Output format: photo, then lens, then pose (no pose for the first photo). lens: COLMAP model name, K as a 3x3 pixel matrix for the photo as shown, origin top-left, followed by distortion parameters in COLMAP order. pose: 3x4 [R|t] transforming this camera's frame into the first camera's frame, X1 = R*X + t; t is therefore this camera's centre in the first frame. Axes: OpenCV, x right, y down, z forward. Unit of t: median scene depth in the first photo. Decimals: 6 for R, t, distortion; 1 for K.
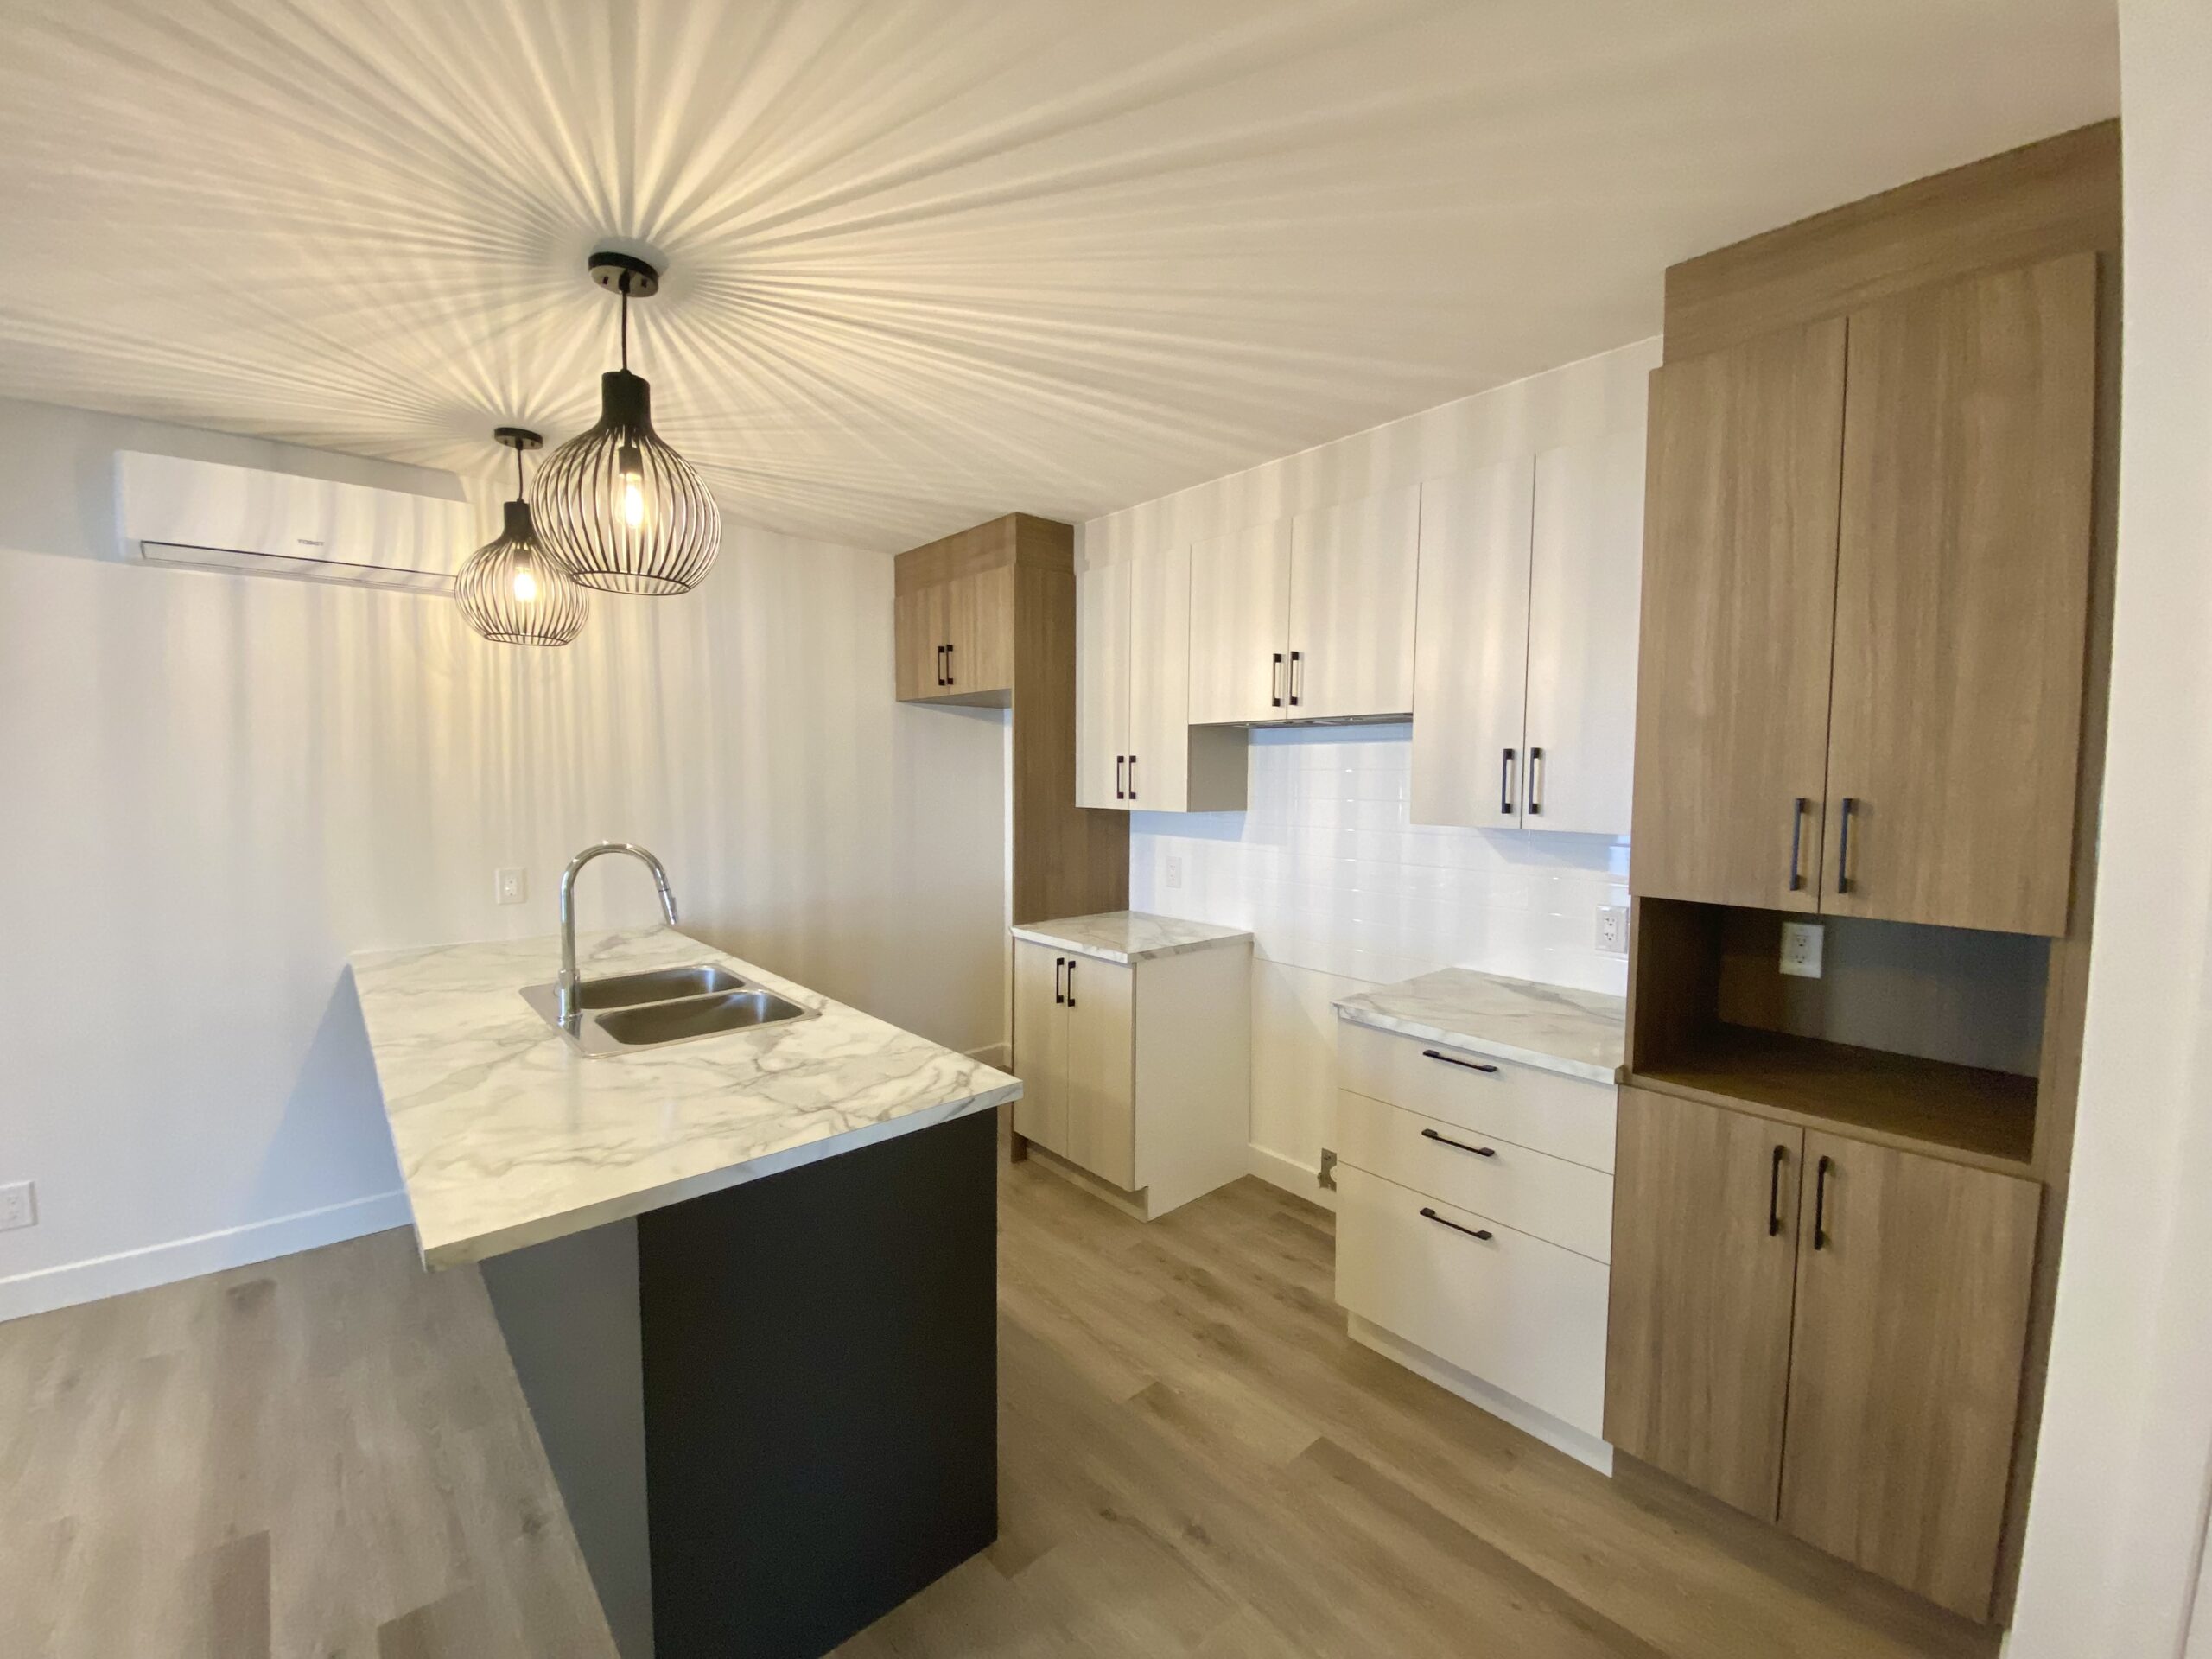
lens RADIAL K [[911.1, 0, 1103.9], [0, 911.1, 828.2], [0, 0, 1]] dist [-0.008507, -0.004796]
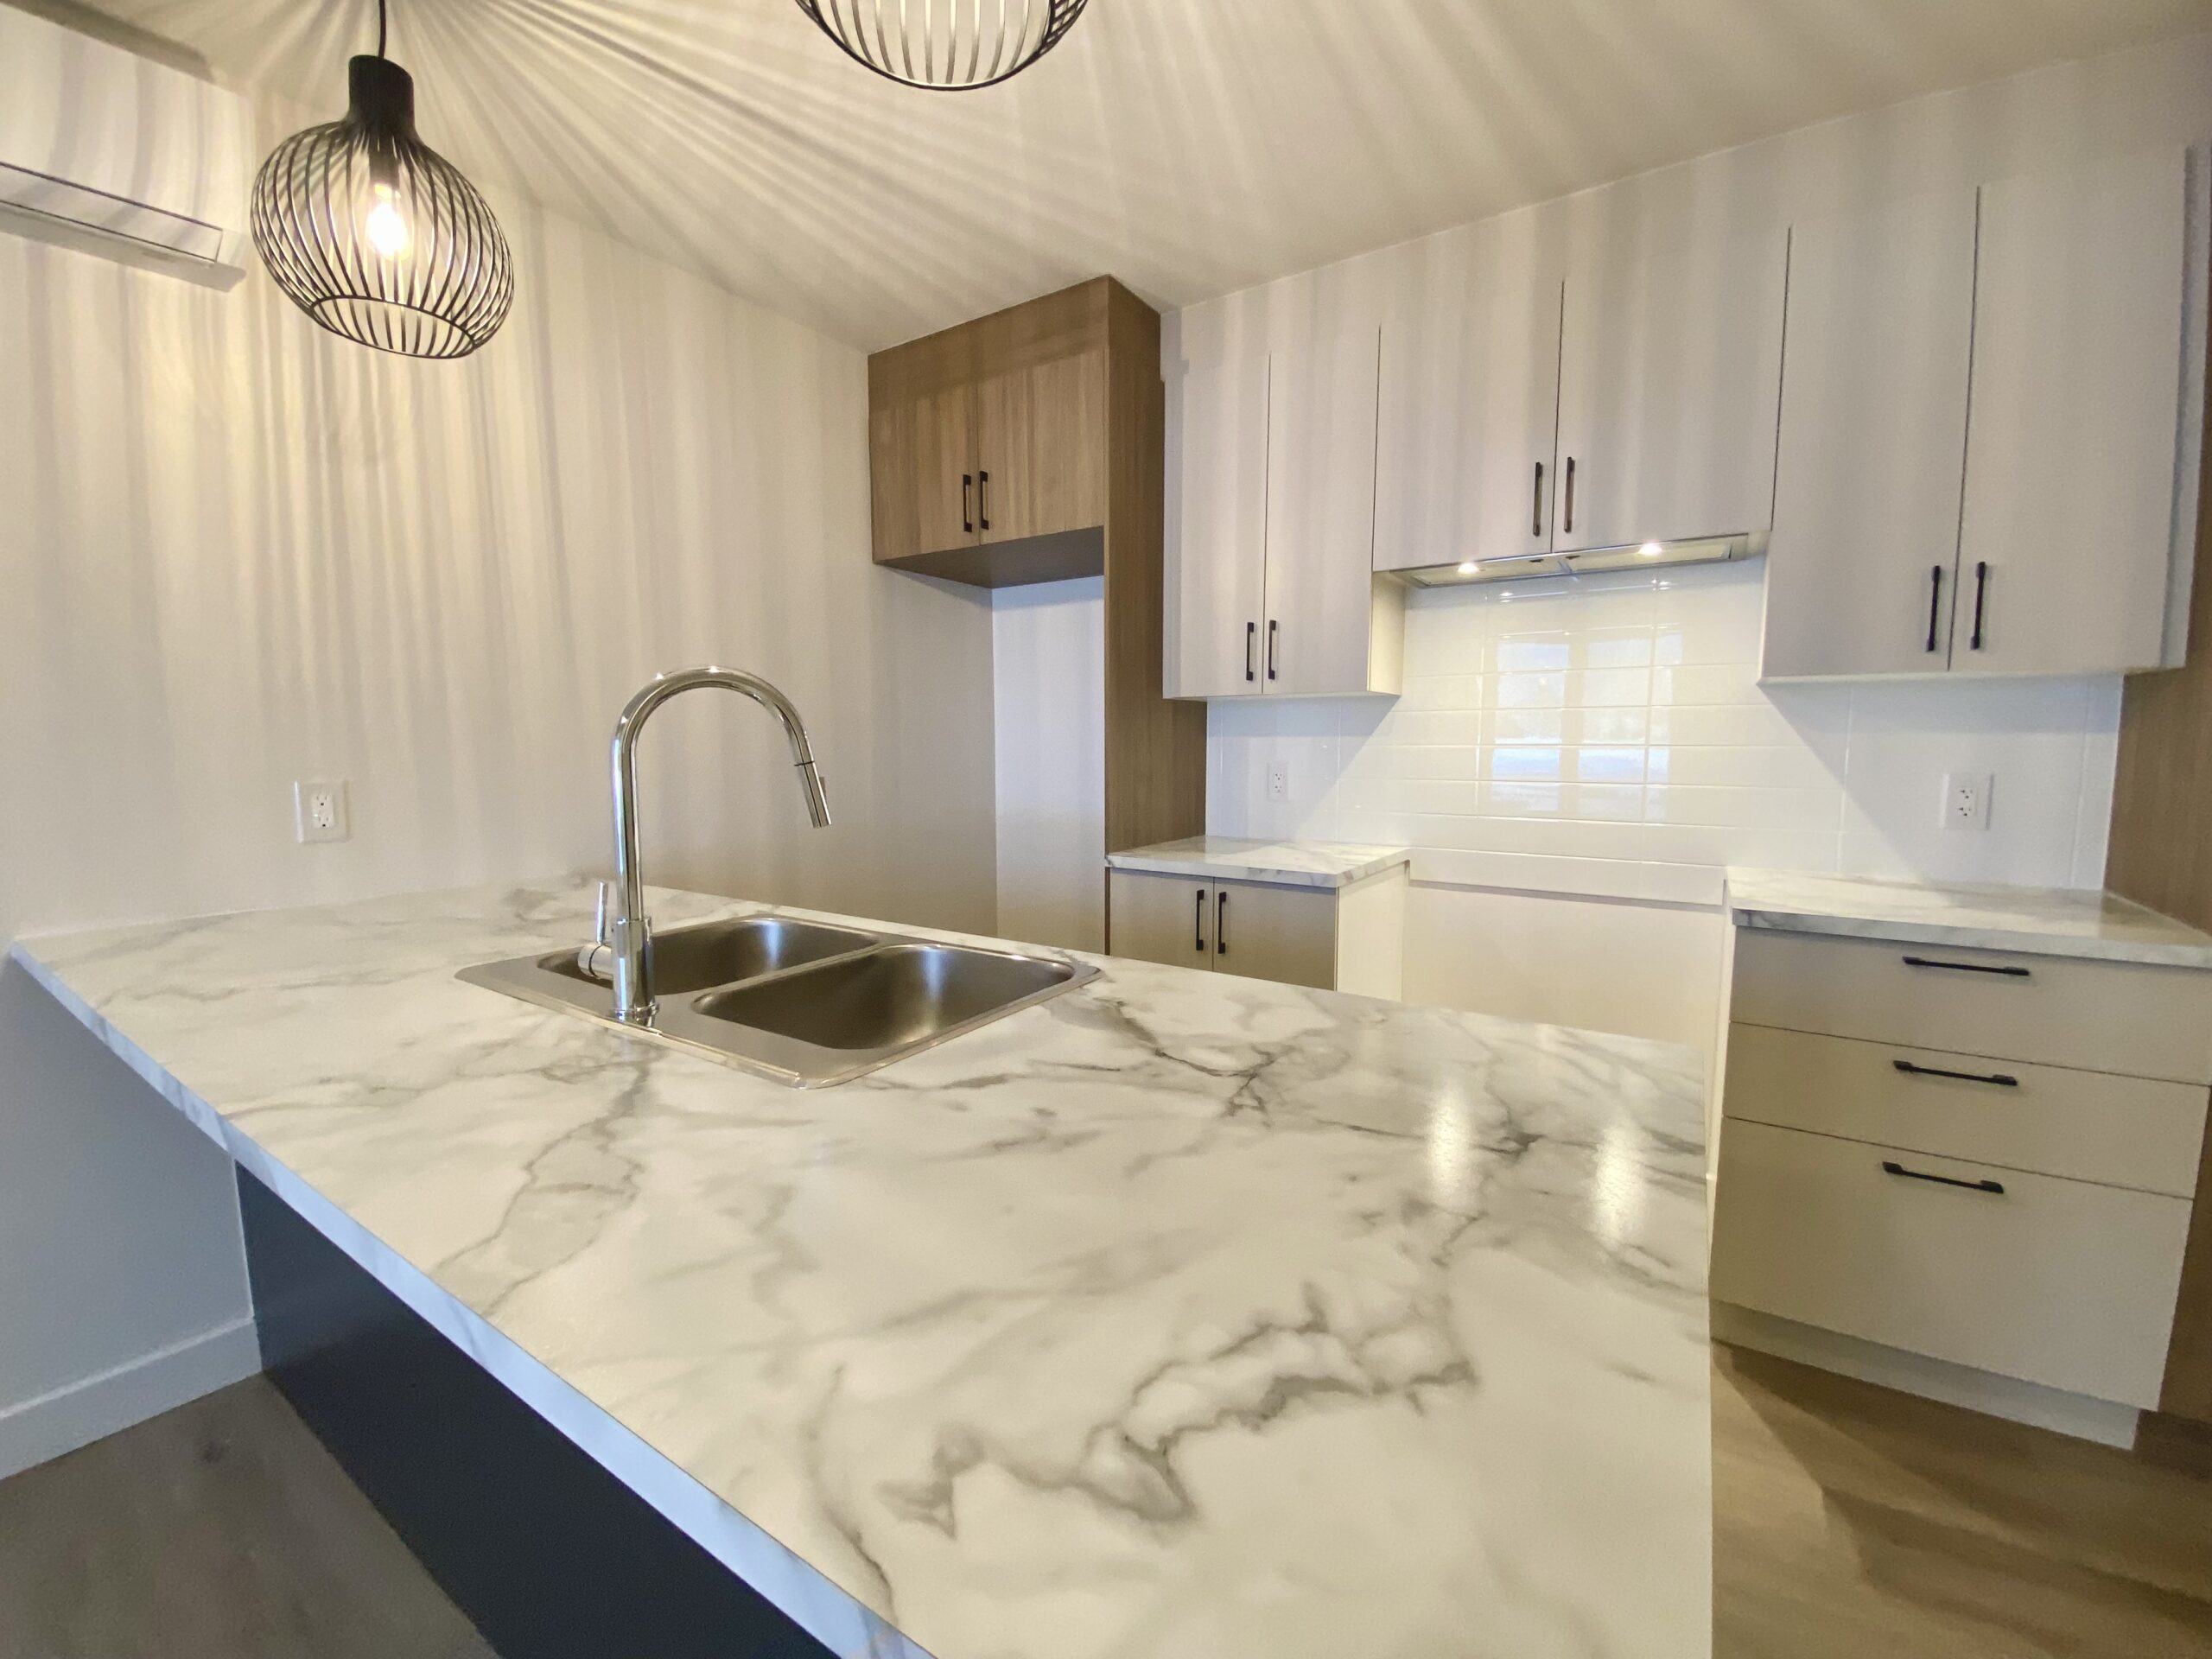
lens RADIAL K [[911.1, 0, 1105.2], [0, 911.1, 845.8], [0, 0, 1]] dist [-0.008507, -0.004796]
pose [[0.966220, -0.037987, 0.254902, -0.471079], [0.023514, 0.997946, 0.059588, 0.093186], [-0.256642, -0.051582, 0.965129, 0.455739]]
